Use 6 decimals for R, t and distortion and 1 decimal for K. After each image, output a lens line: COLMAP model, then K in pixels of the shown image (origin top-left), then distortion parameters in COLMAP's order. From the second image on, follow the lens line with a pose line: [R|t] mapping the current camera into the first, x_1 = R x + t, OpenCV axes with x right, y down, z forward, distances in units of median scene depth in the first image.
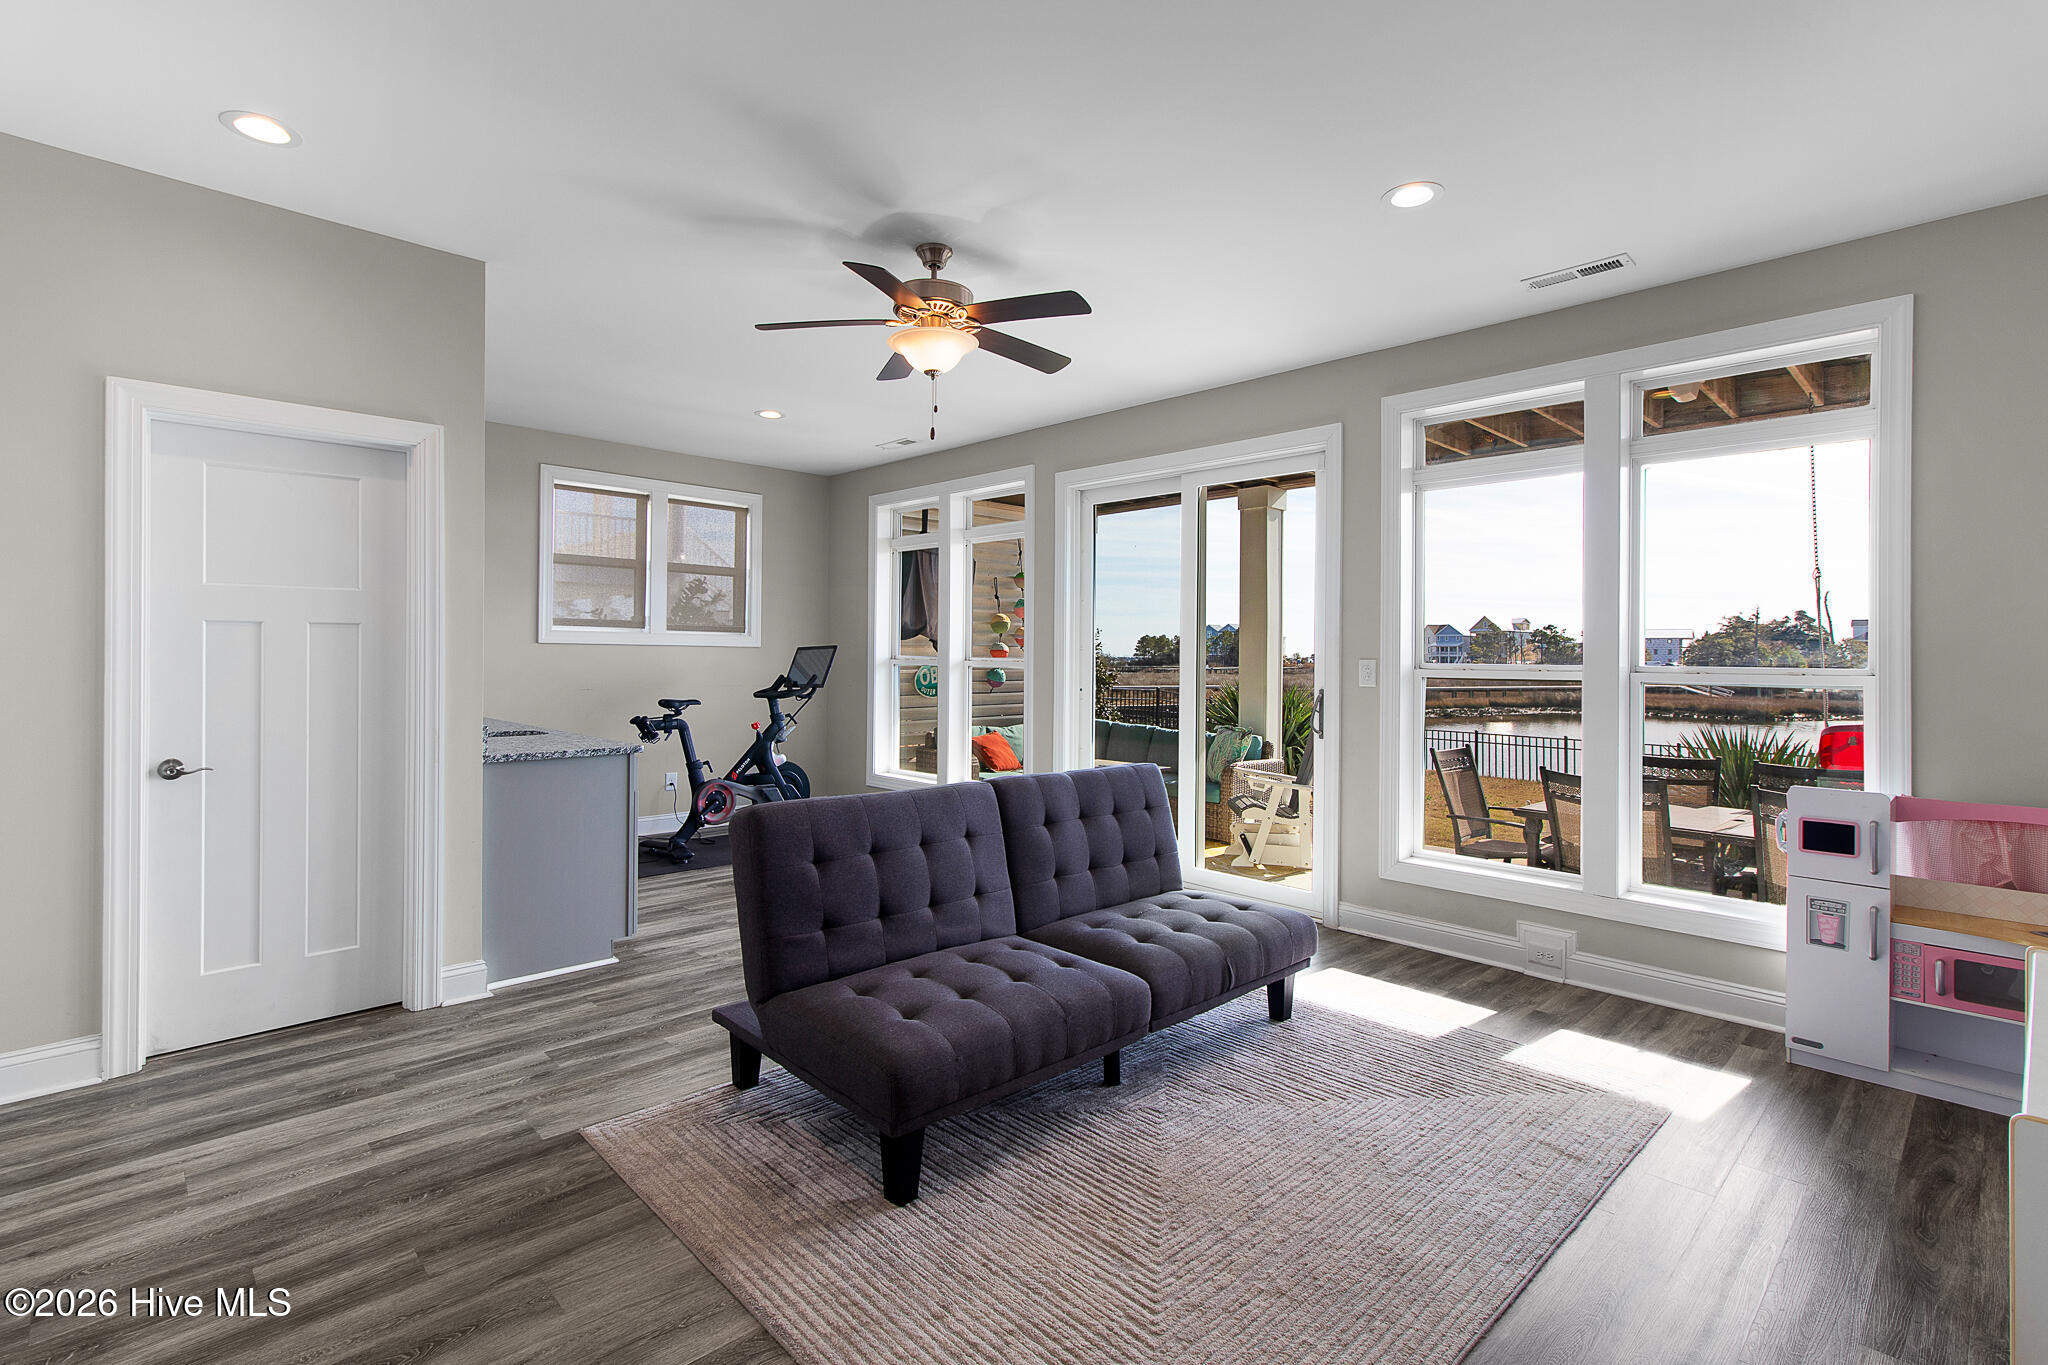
lens RADIAL K [[947.7, 0, 1021.4], [0, 947.7, 678.5], [0, 0, 1]] dist [0.002626, 0.001079]
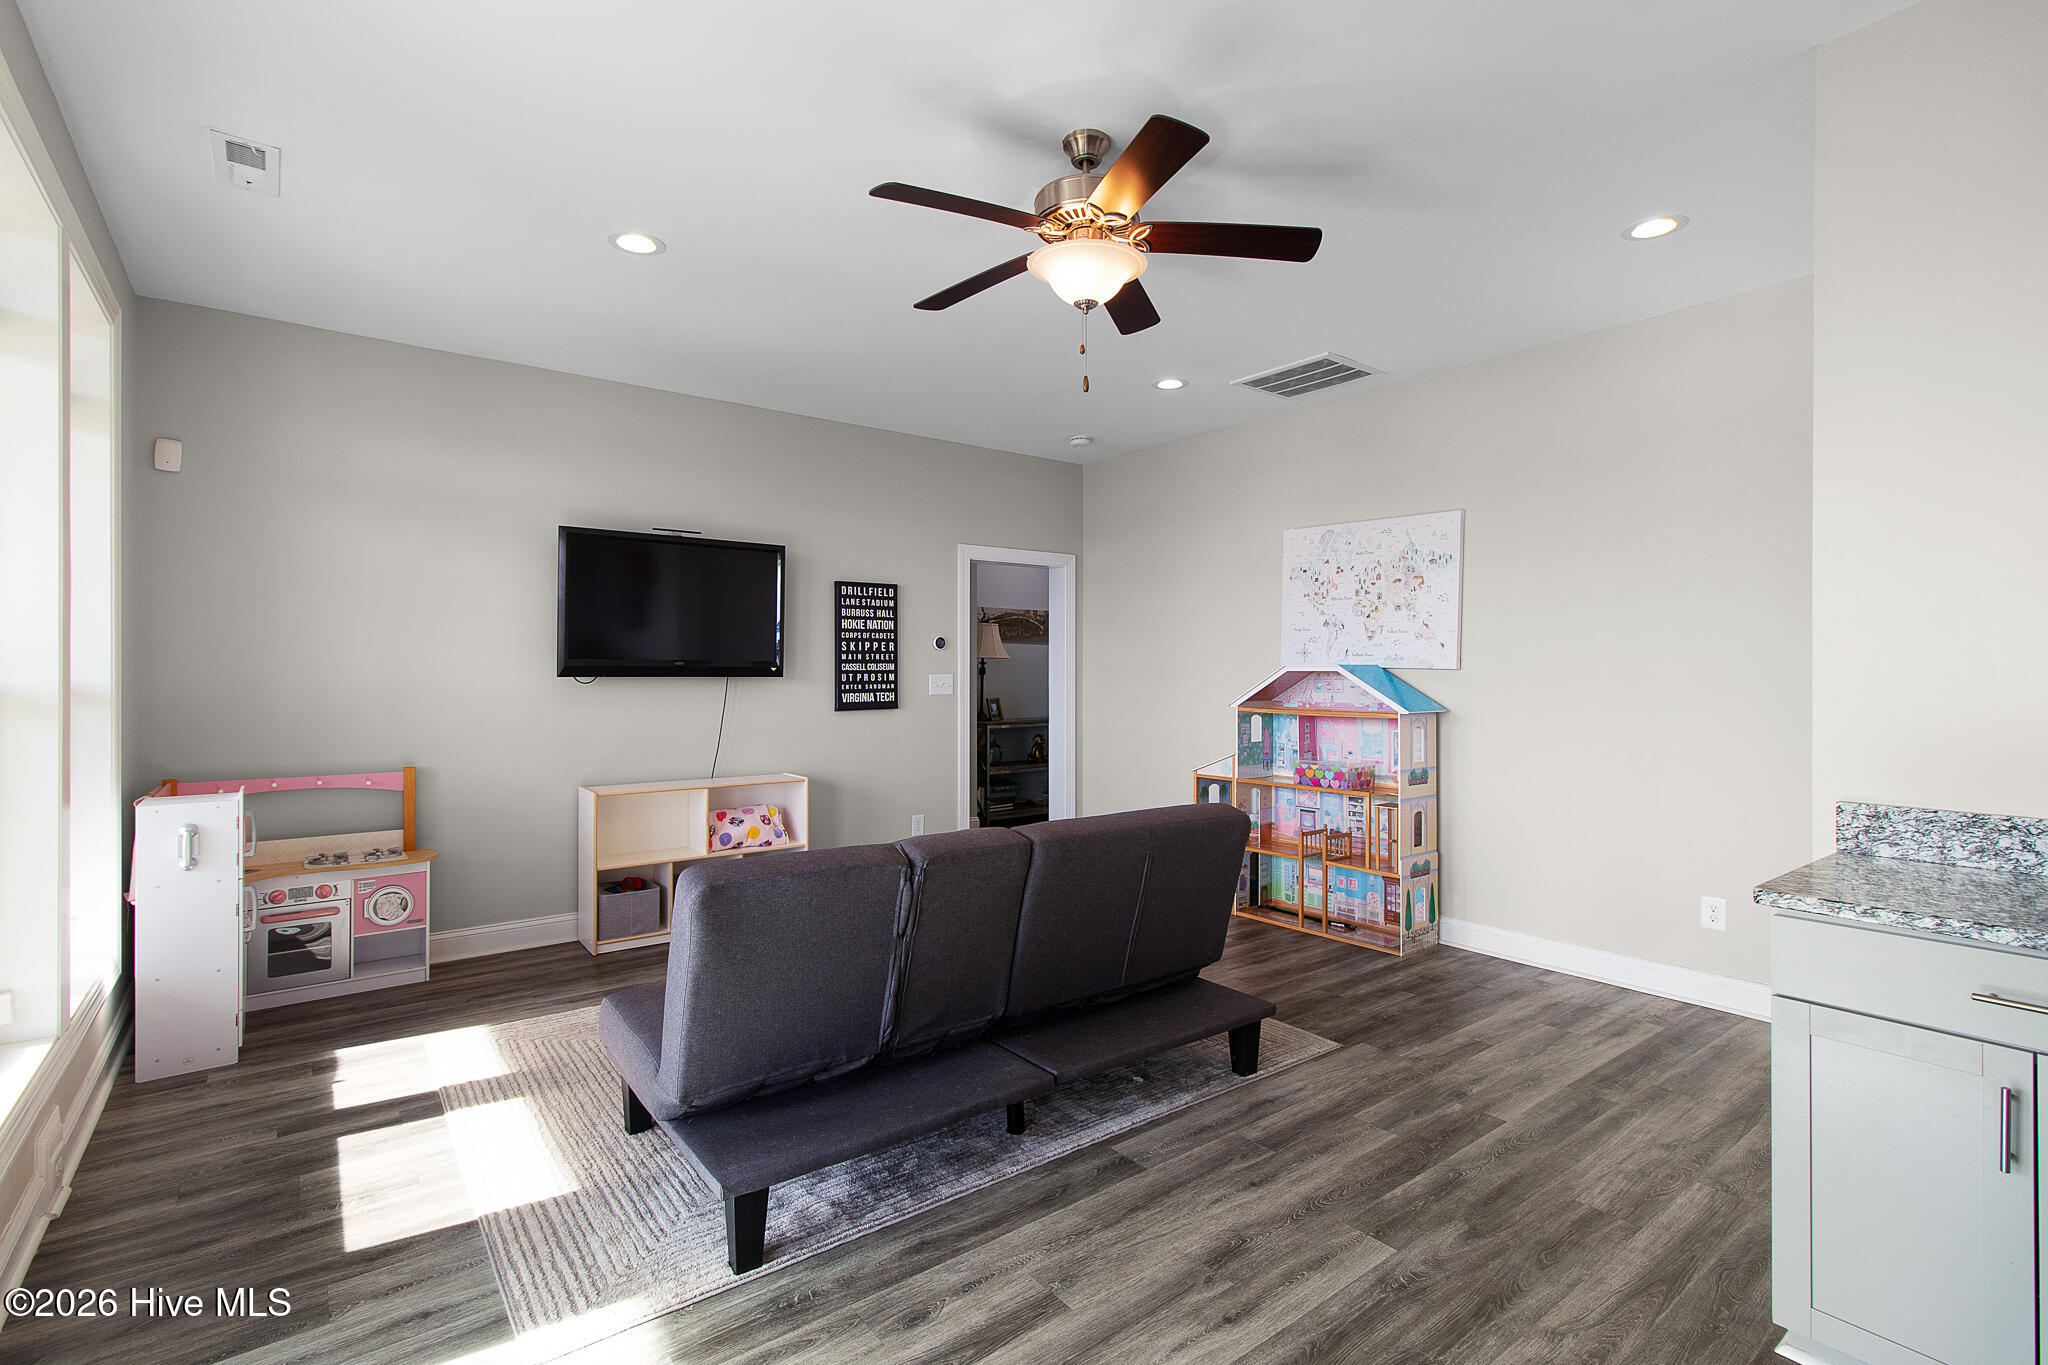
lens RADIAL K [[947.7, 0, 1021.4], [0, 947.7, 678.5], [0, 0, 1]] dist [0.002626, 0.001079]
pose [[-0.993367, -0.011675, 0.114392, -0.123984], [-0.008099, 0.999465, 0.031674, -0.041939], [-0.114700, 0.030537, -0.992931, 1.648836]]
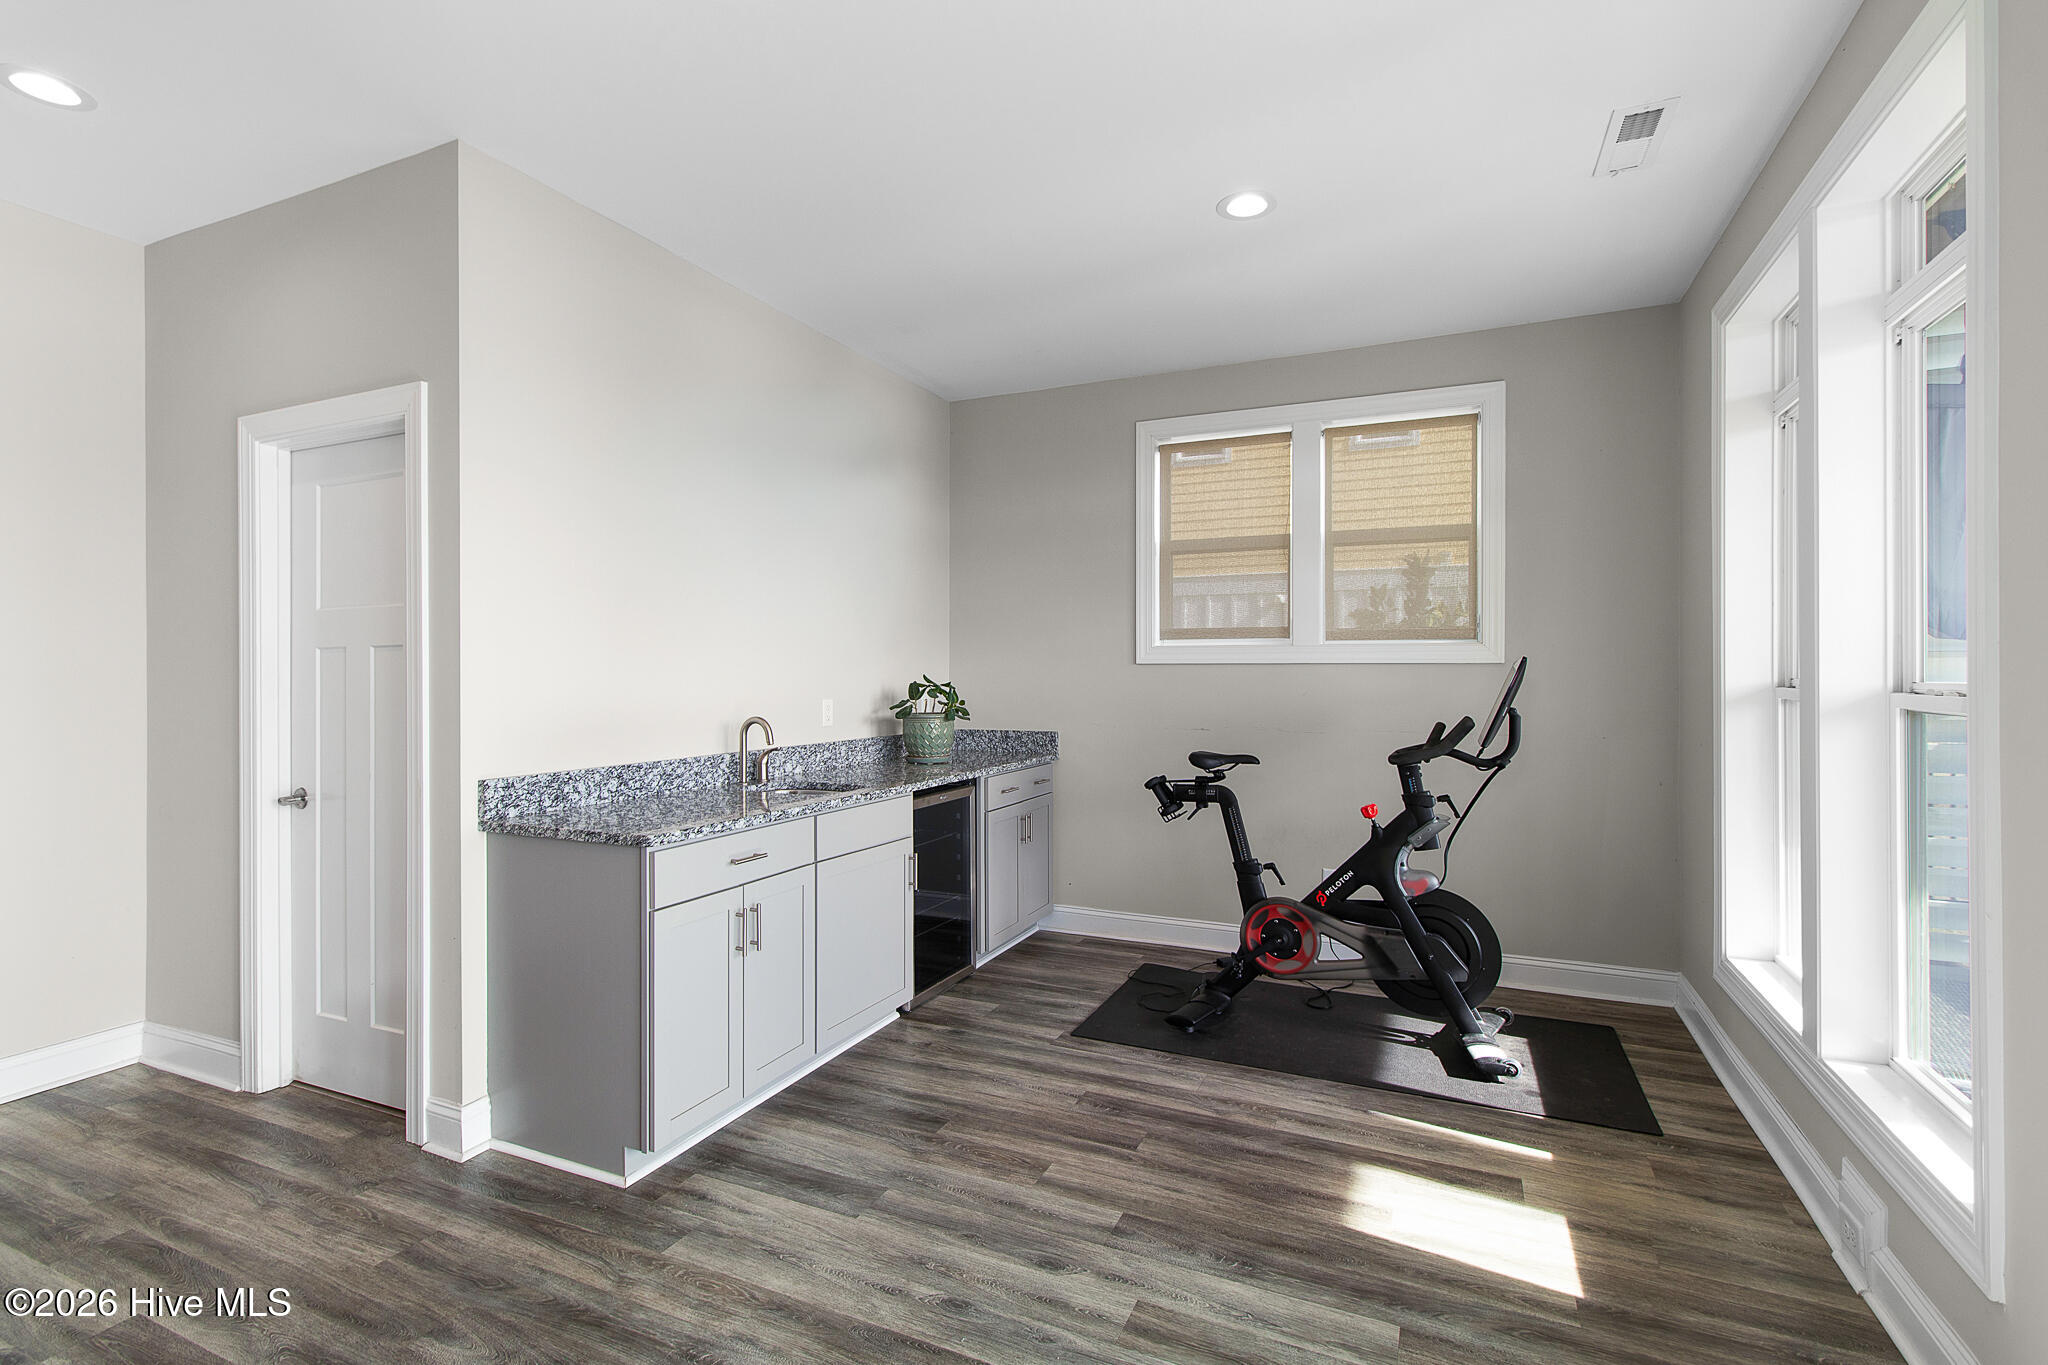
lens RADIAL K [[947.7, 0, 1021.4], [0, 947.7, 678.5], [0, 0, 1]] dist [0.002626, 0.001079]
pose [[0.365041, -0.006377, -0.930969, 0.257414], [-0.017724, 0.999748, -0.013798, -0.024833], [0.930823, 0.021538, 0.364836, 1.116010]]
